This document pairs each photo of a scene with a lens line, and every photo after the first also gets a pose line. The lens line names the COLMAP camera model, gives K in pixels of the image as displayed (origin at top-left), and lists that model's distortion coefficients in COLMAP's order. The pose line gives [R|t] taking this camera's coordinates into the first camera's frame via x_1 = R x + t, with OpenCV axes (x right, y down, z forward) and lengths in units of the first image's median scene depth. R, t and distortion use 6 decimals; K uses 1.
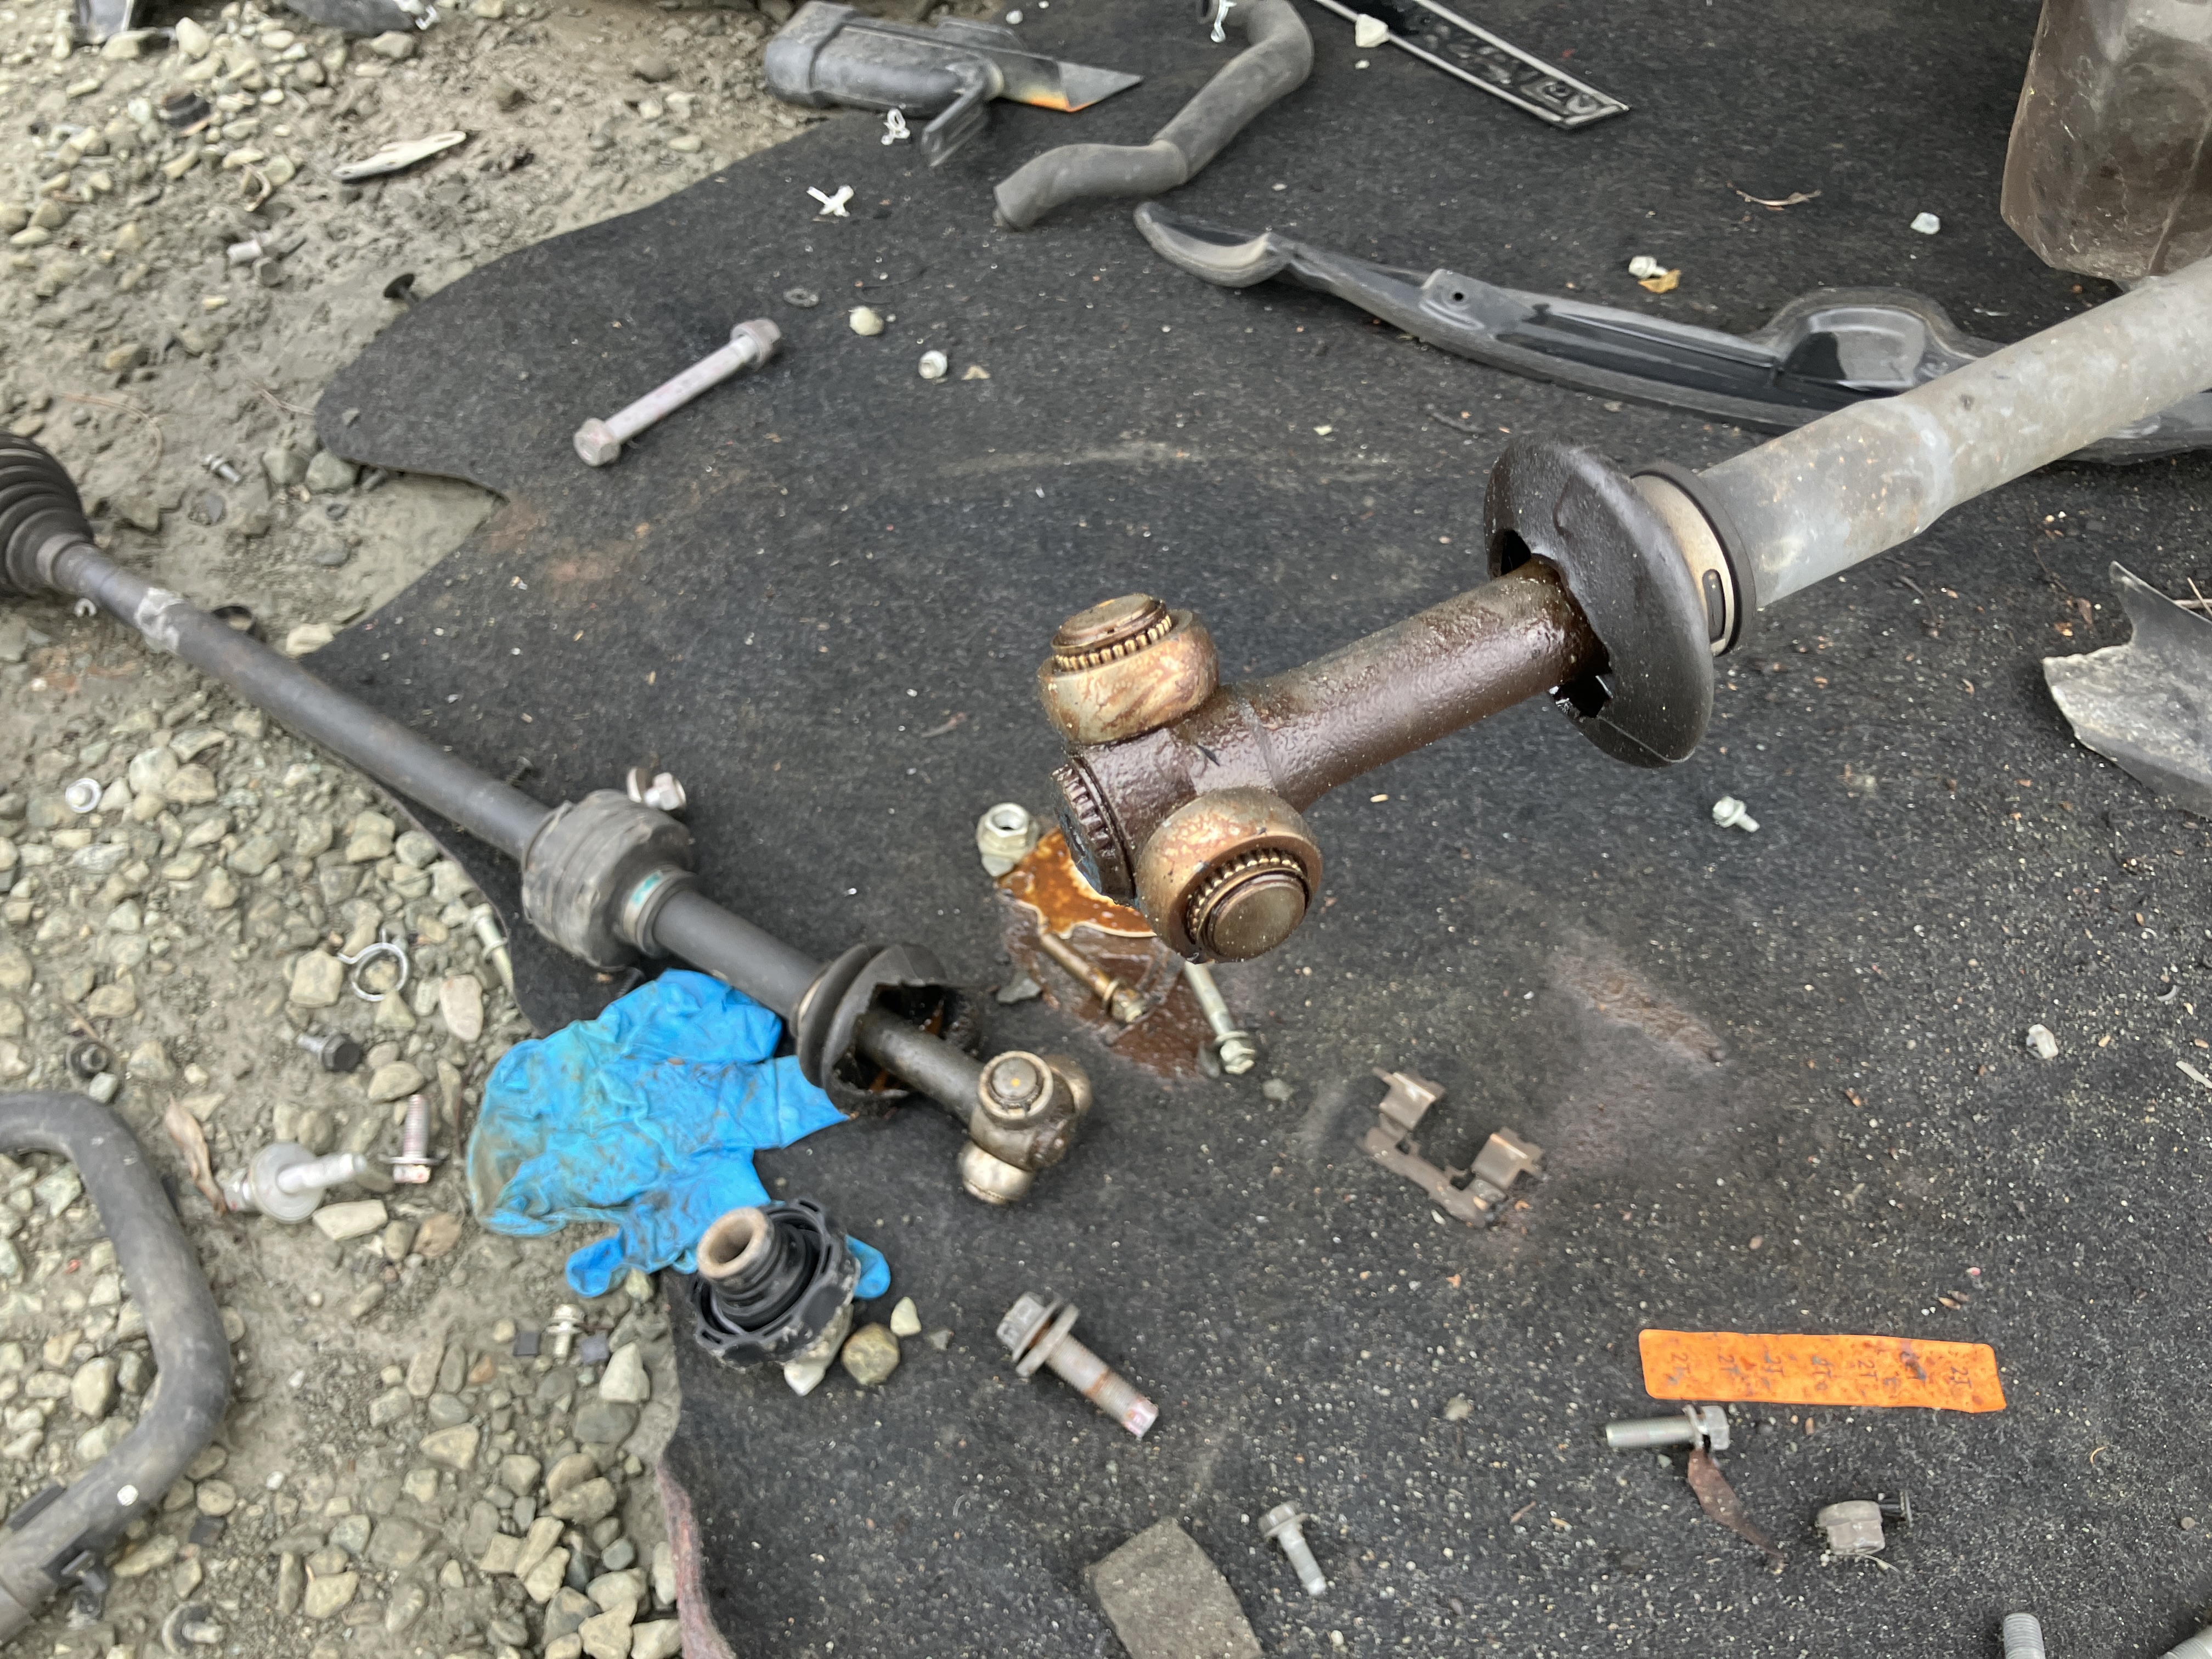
lens RADIAL K [[1808.8, 0, 1105.5], [0, 1808.8, 821.4], [0, 0, 1]] dist [0.002258, 0.001630]
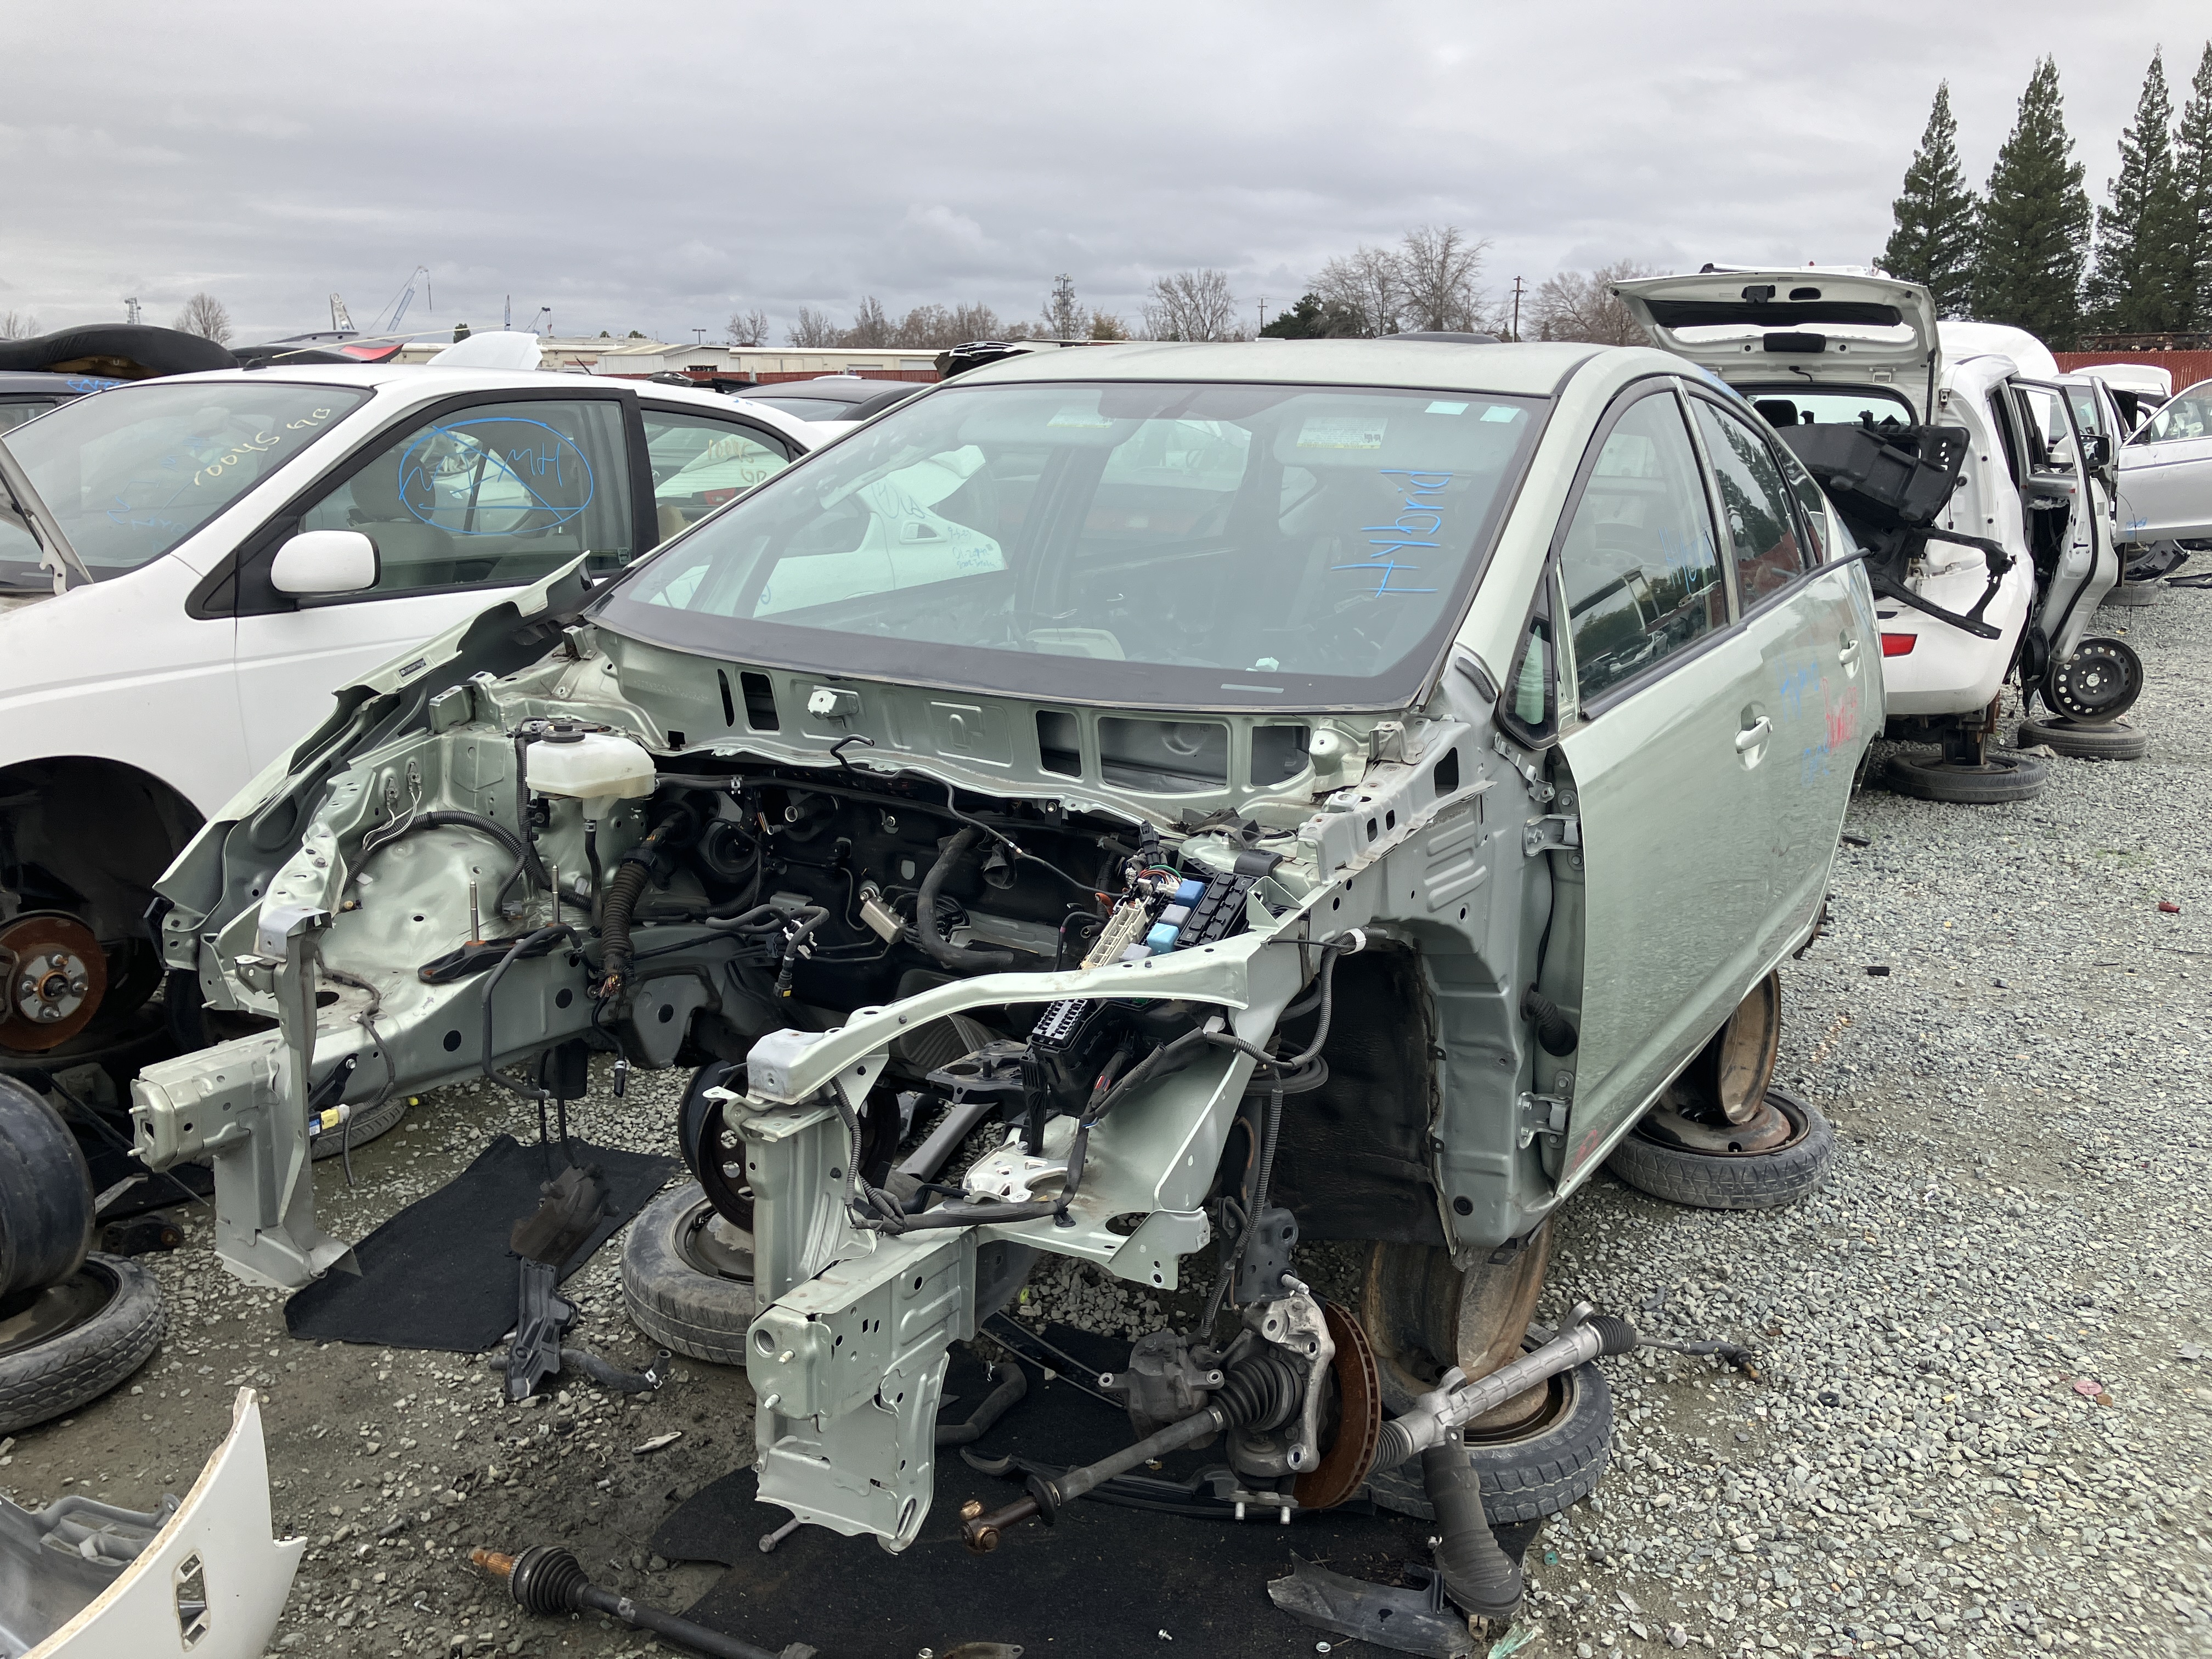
lens RADIAL K [[1808.8, 0, 1105.5], [0, 1808.8, 821.4], [0, 0, 1]] dist [0.002258, 0.001630]
pose [[0.993239, -0.008410, 0.115779, -0.065952], [0.078000, 0.787019, -0.611978, 0.535746], [-0.085973, 0.616871, 0.782355, -1.541630]]
